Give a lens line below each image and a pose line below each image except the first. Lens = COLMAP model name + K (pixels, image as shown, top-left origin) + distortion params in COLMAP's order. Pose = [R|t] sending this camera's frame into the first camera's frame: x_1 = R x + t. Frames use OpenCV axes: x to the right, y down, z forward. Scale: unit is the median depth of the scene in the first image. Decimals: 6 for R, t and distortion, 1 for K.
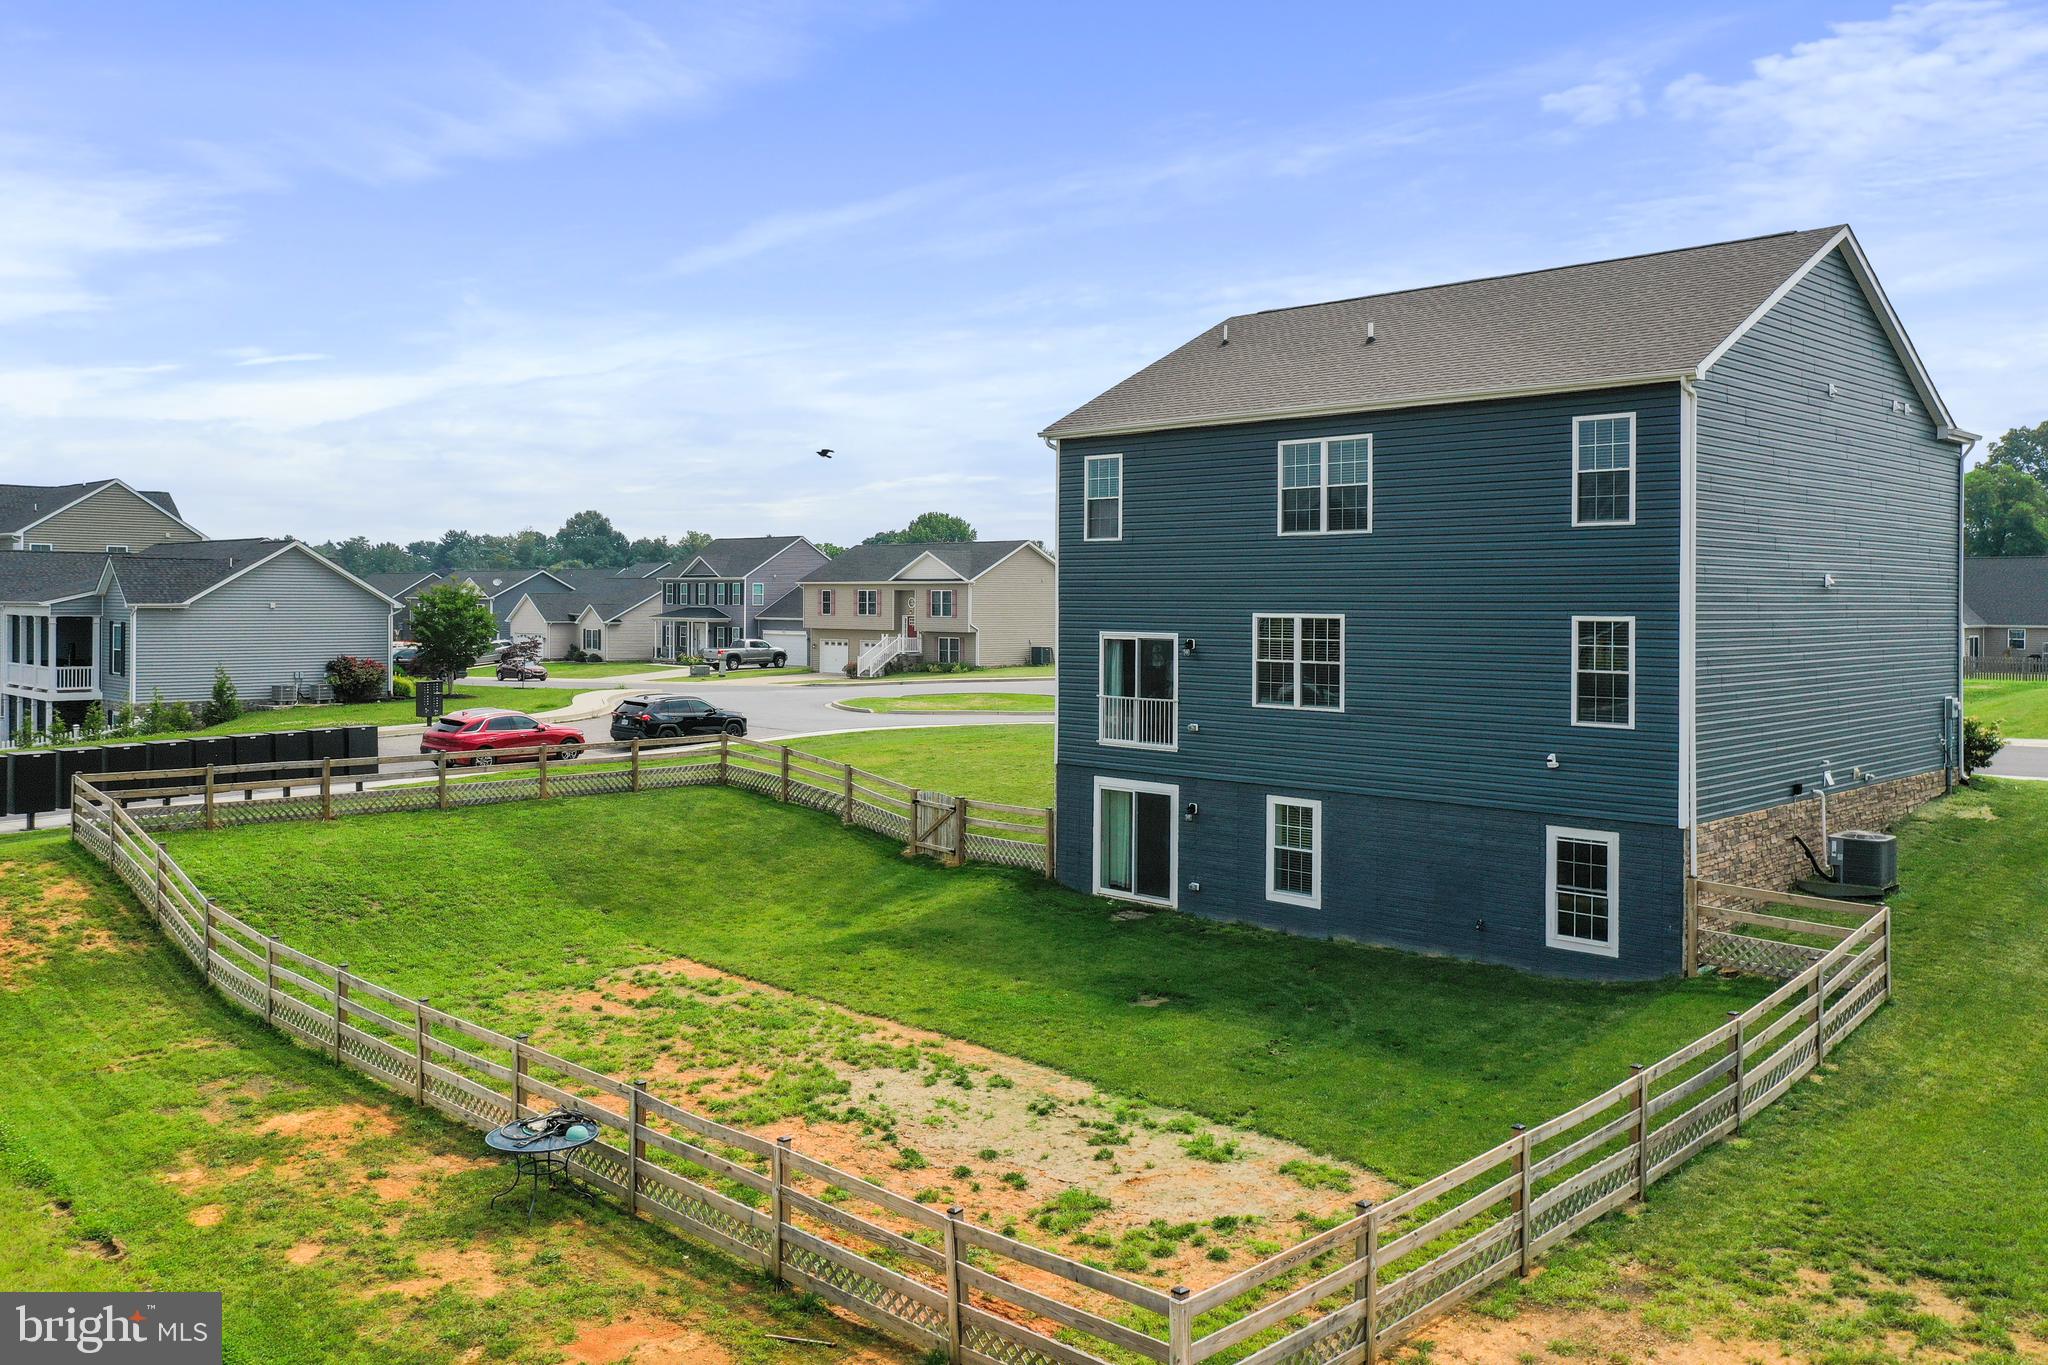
lens RADIAL K [[1615.3, 0, 1038.4], [0, 1615.3, 611.7], [0, 0, 1]] dist [-0.001554, 0.003377]
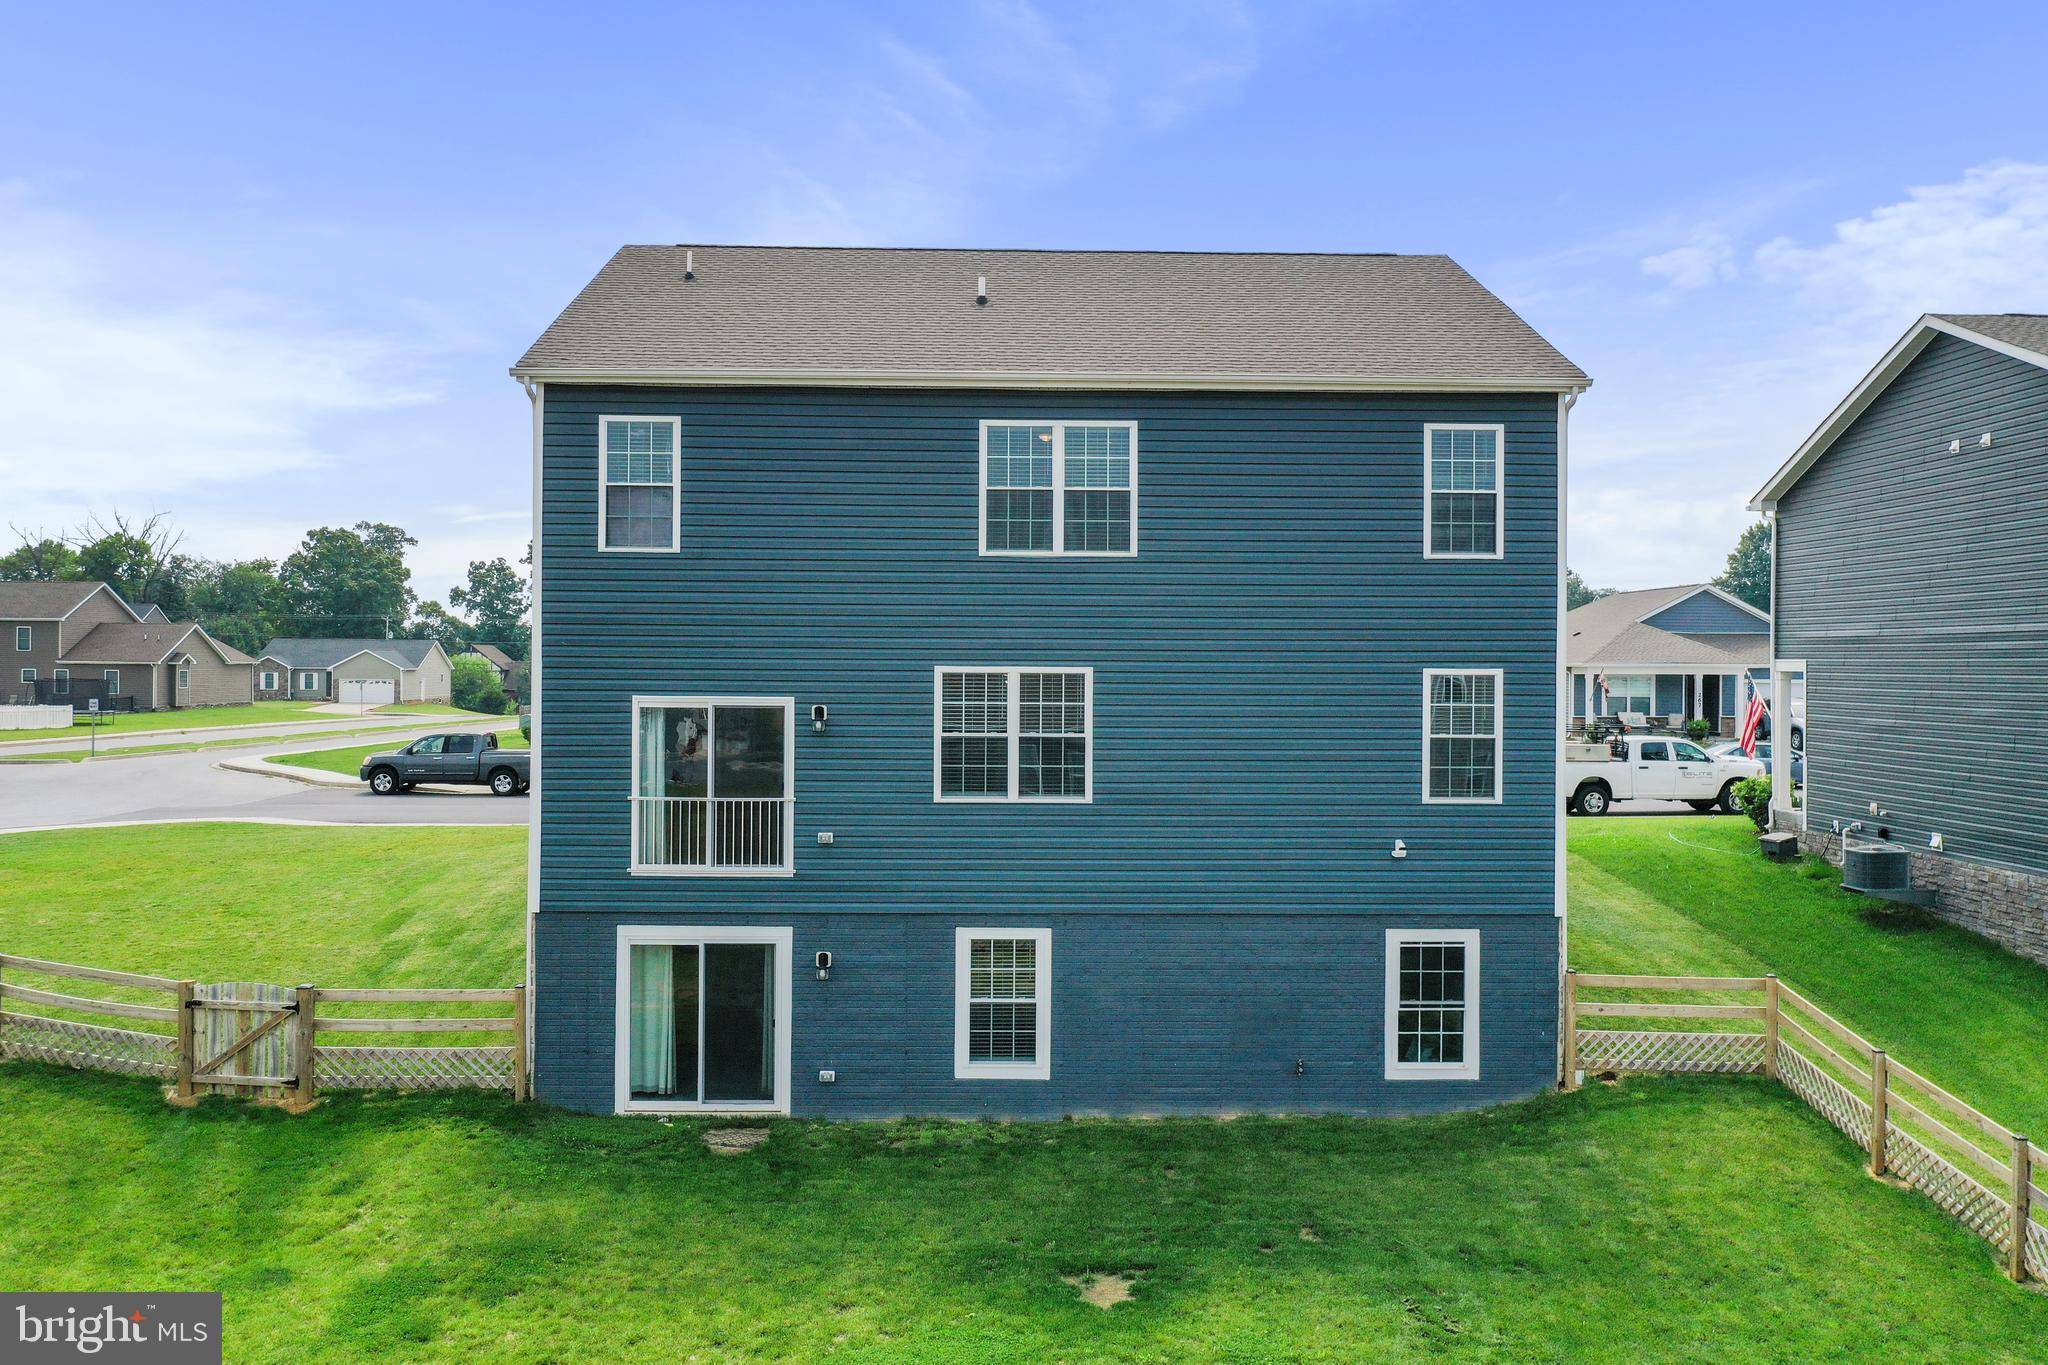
lens RADIAL K [[1615.3, 0, 1004.0], [0, 1615.3, 669.2], [0, 0, 1]] dist [-0.001554, 0.003377]
pose [[0.698755, -0.004419, 0.715348, -0.341252], [0.001091, 0.999986, 0.005112, -0.001310], [-0.715361, -0.002792, 0.698750, 0.499509]]
